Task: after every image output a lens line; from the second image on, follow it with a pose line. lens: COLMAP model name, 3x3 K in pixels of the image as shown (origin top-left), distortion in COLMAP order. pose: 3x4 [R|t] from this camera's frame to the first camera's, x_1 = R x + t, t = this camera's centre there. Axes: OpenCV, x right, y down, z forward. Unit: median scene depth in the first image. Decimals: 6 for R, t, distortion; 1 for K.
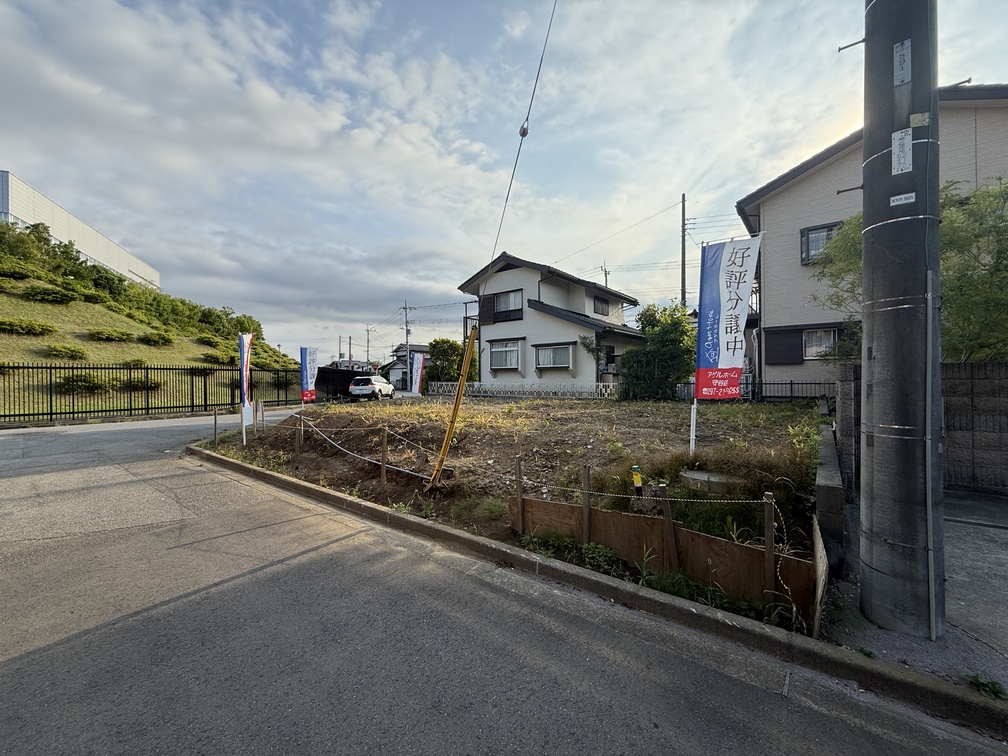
lens RADIAL K [[390.9, 0, 531.5], [0, 390.9, 377.5], [0, 0, 1]] dist [-0.000127, 0.000099]
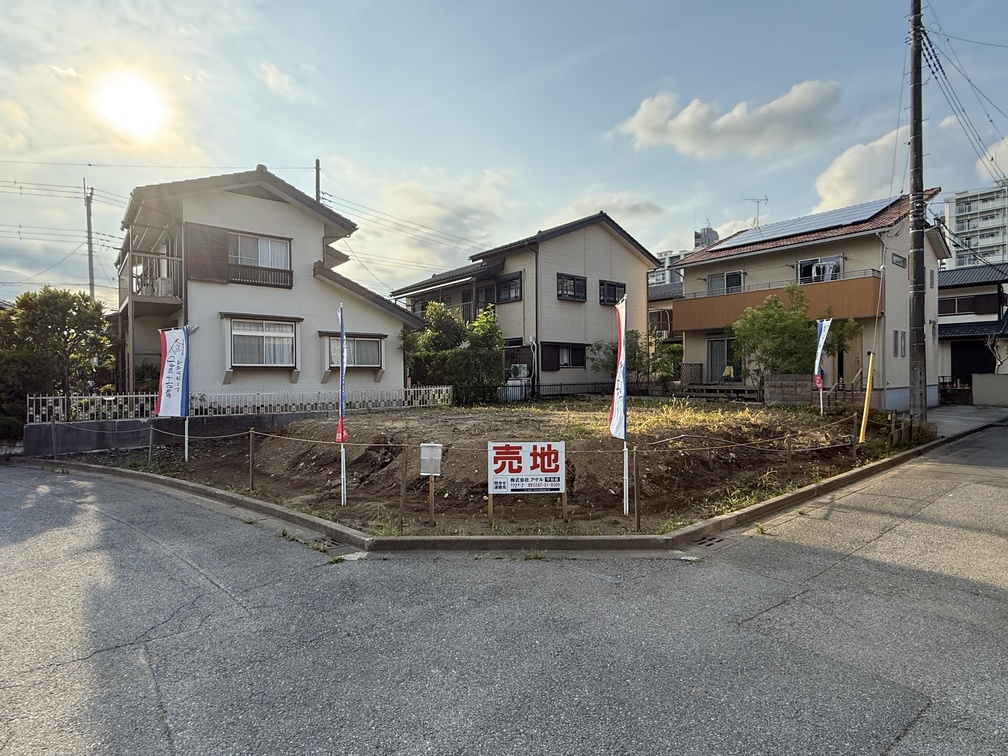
lens RADIAL K [[485.4, 0, 504.0], [0, 485.4, 378.0], [0, 0, 1]] dist [-0.004815, -0.000353]
pose [[0.286932, 0.002590, 0.957948, -0.661929], [0.005923, 0.999972, -0.004478, -0.001445], [-0.957933, 0.006959, 0.286909, 0.457447]]
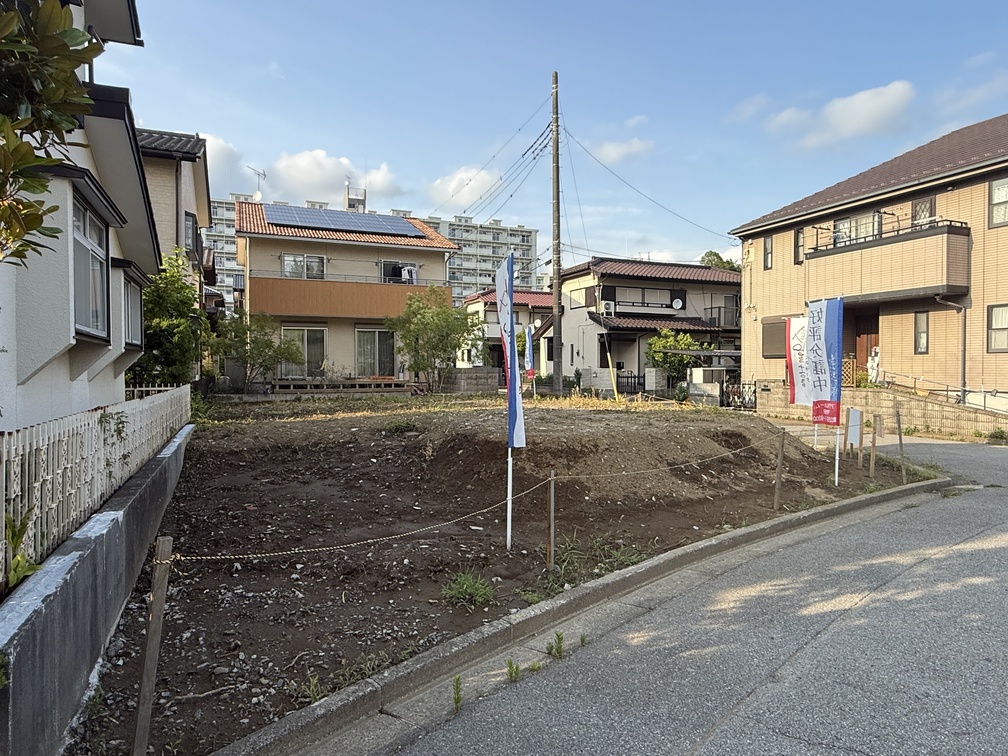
lens RADIAL K [[589.3, 0, 504.0], [0, 589.3, 378.0], [0, 0, 1]] dist [-0.005743, -0.000244]
pose [[-0.865605, 0.014301, 0.500523, -0.412720], [0.028880, 0.999354, 0.021392, -0.001192], [-0.499894, 0.032972, -0.865459, 1.187696]]
